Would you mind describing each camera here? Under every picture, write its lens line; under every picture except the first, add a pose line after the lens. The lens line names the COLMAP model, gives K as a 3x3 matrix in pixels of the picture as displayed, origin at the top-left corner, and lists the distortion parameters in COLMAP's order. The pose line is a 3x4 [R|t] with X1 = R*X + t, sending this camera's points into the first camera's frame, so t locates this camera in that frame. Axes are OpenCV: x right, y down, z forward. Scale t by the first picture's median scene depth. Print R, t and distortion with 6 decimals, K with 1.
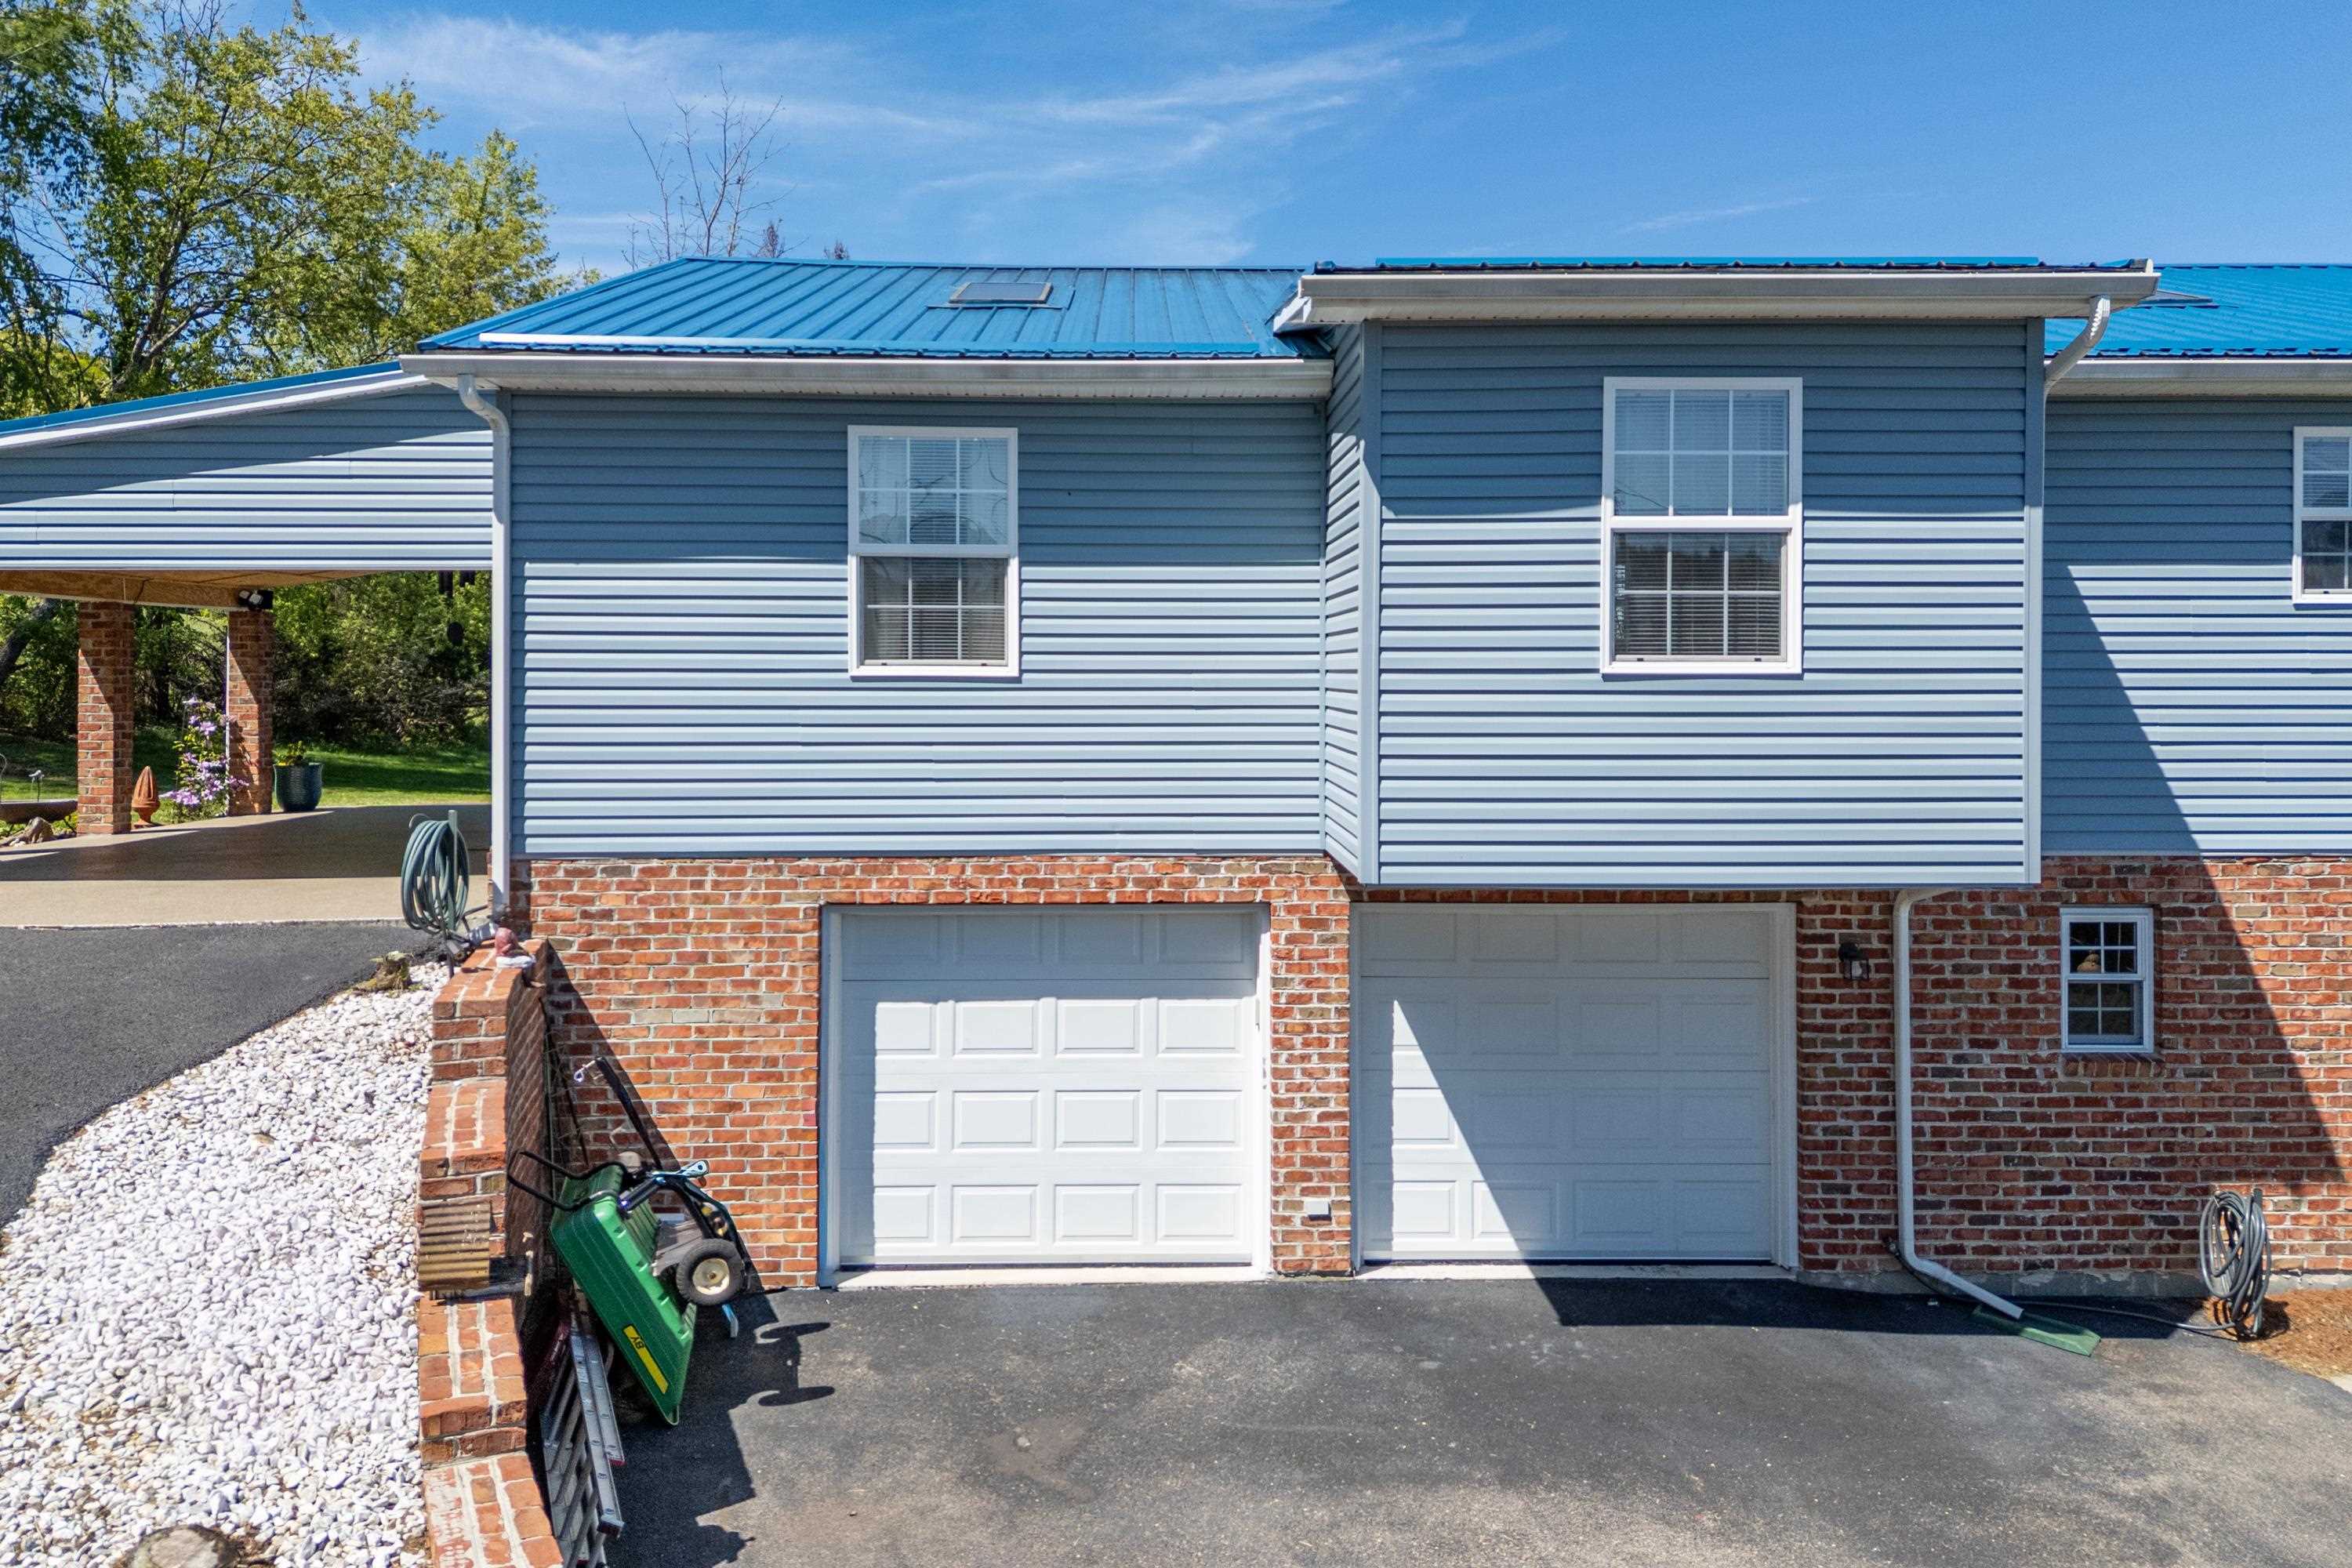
lens RADIAL K [[1713.8, 0, 1140.2], [0, 1713.8, 670.5], [0, 0, 1]] dist [0.064512, -0.051219]
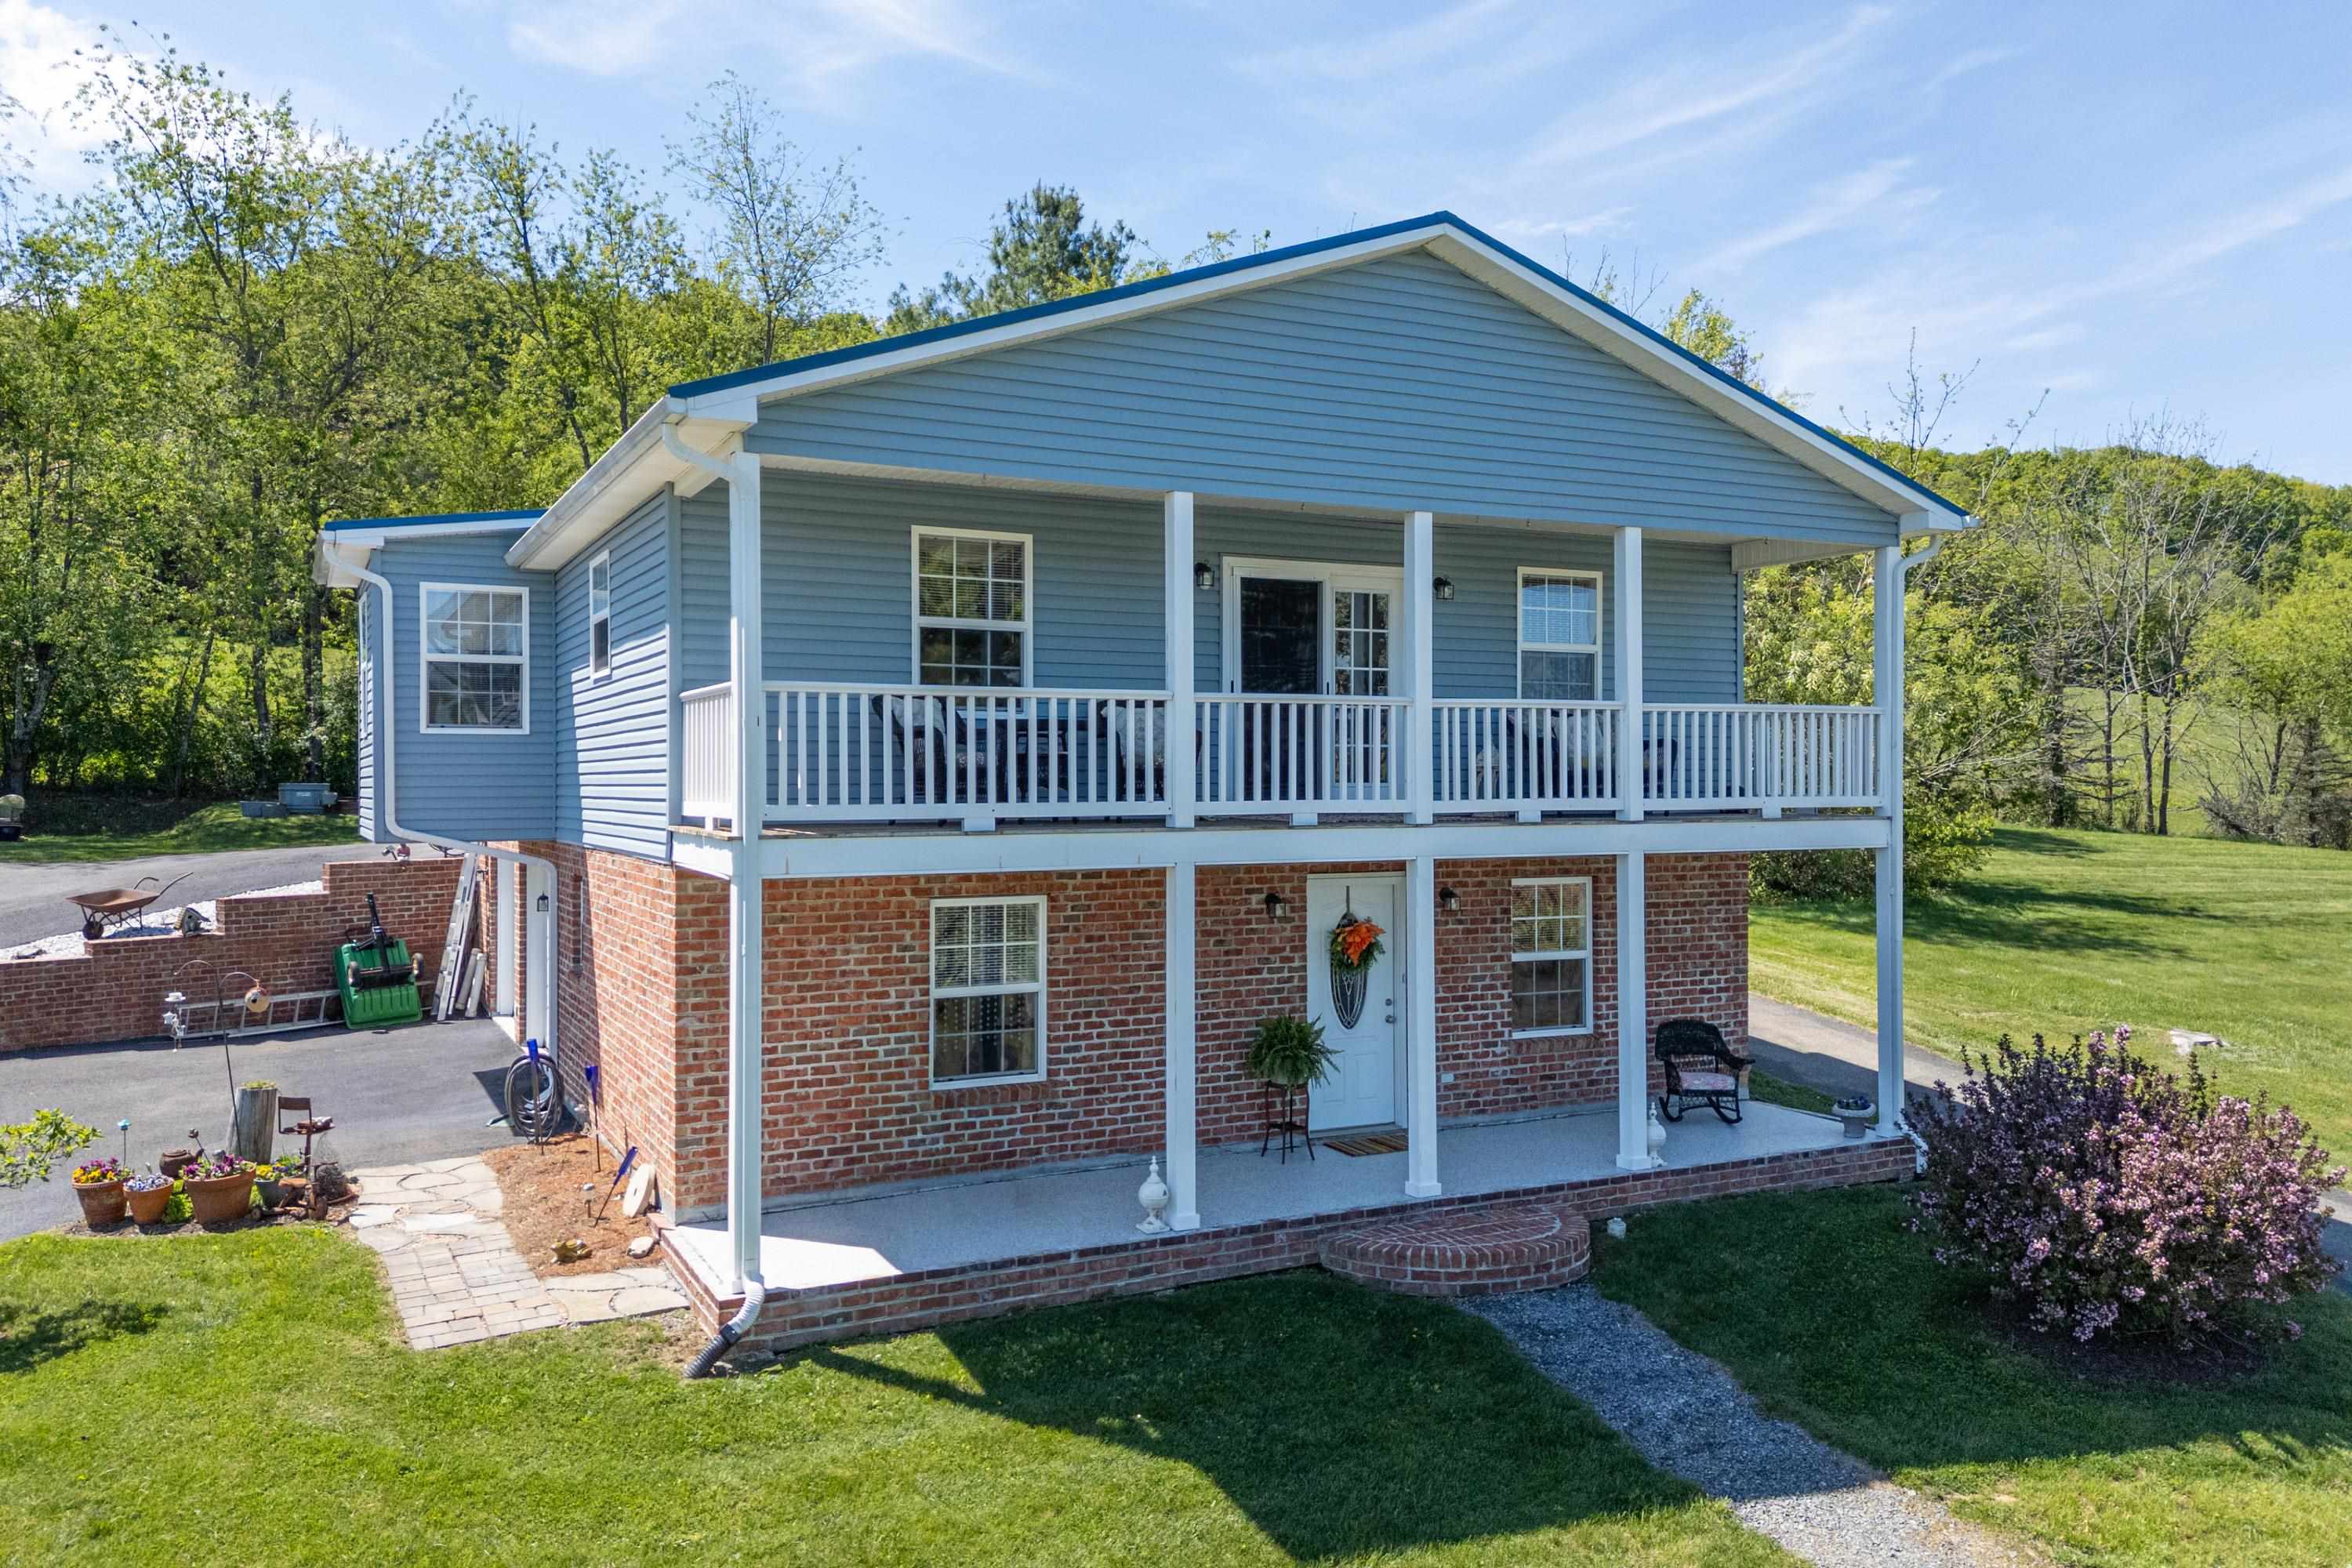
lens RADIAL K [[1713.8, 0, 1177.0], [0, 1713.8, 774.4], [0, 0, 1]] dist [0.064512, -0.051219]
pose [[0.443344, -0.005038, -0.896337, 2.264295], [0.005216, 0.999982, -0.003040, 0.049925], [0.896336, -0.003328, 0.443363, 0.804722]]
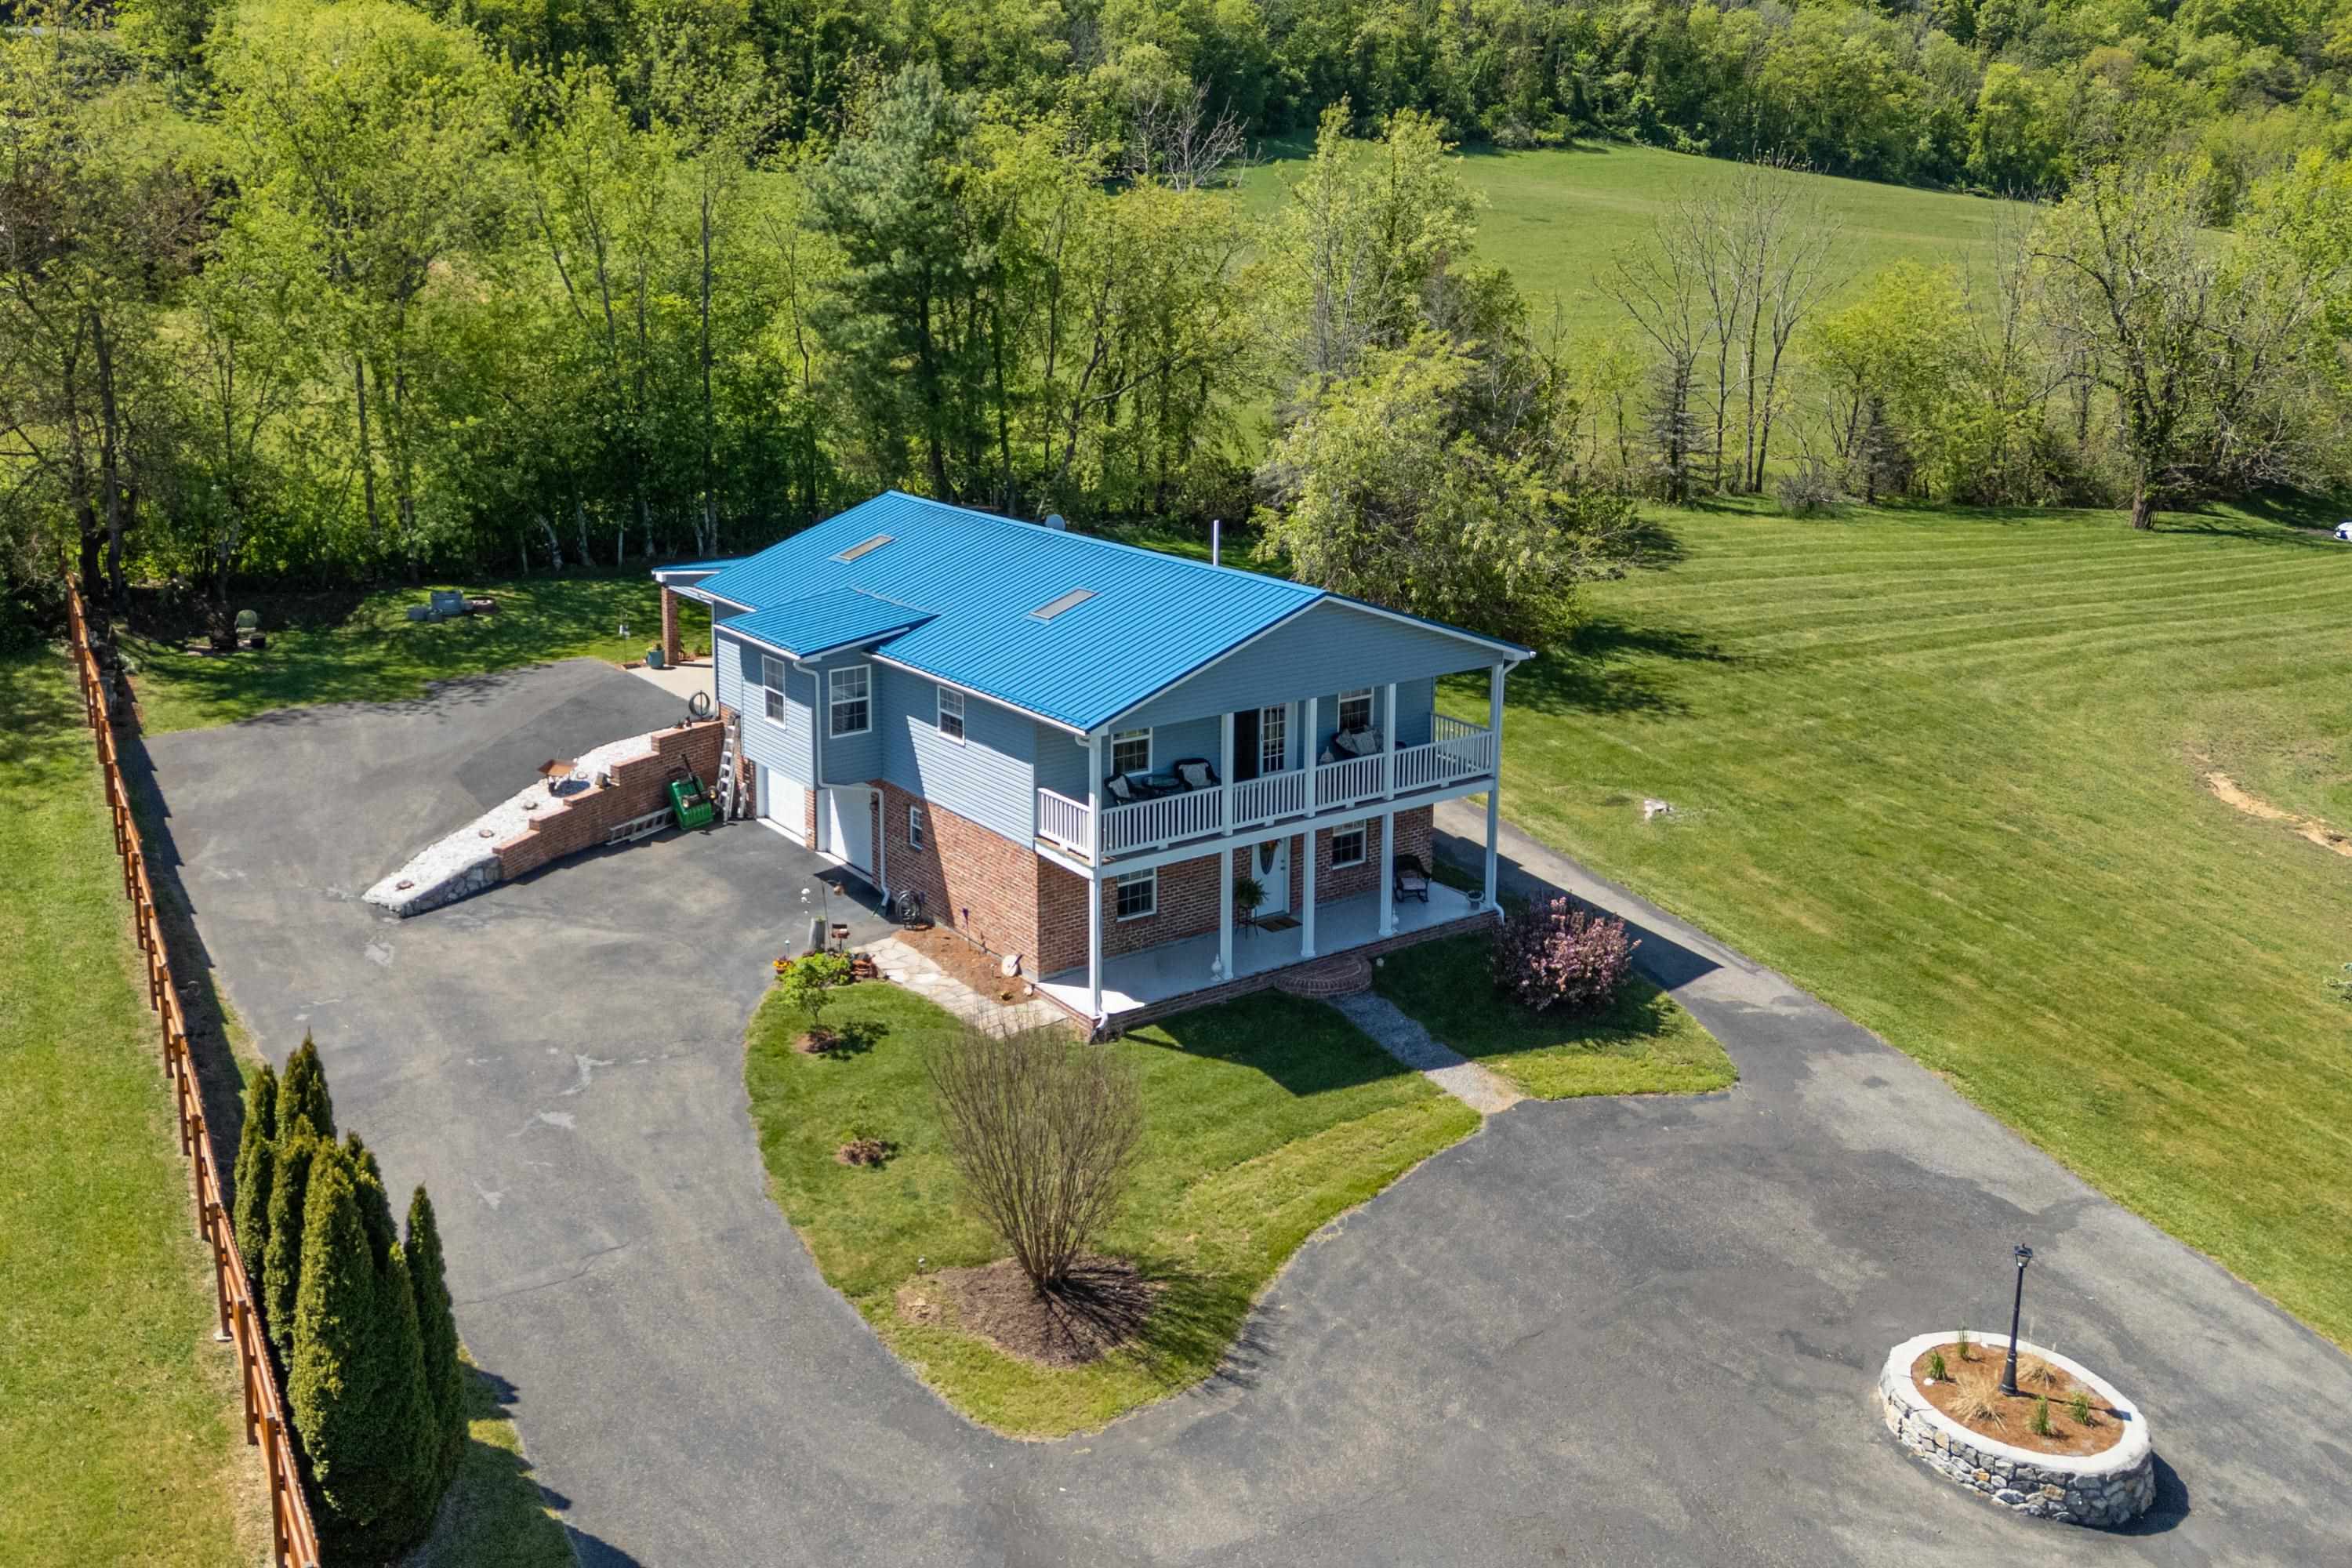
lens RADIAL K [[1943.5, 0, 995.4], [0, 1943.5, 542.5], [0, 0, 1]] dist [0.070895, -0.004690]
pose [[0.529041, 0.137046, -0.837457, 3.926953], [0.009277, 0.985880, 0.167195, -1.065764], [0.848545, -0.096222, 0.520300, -0.865609]]
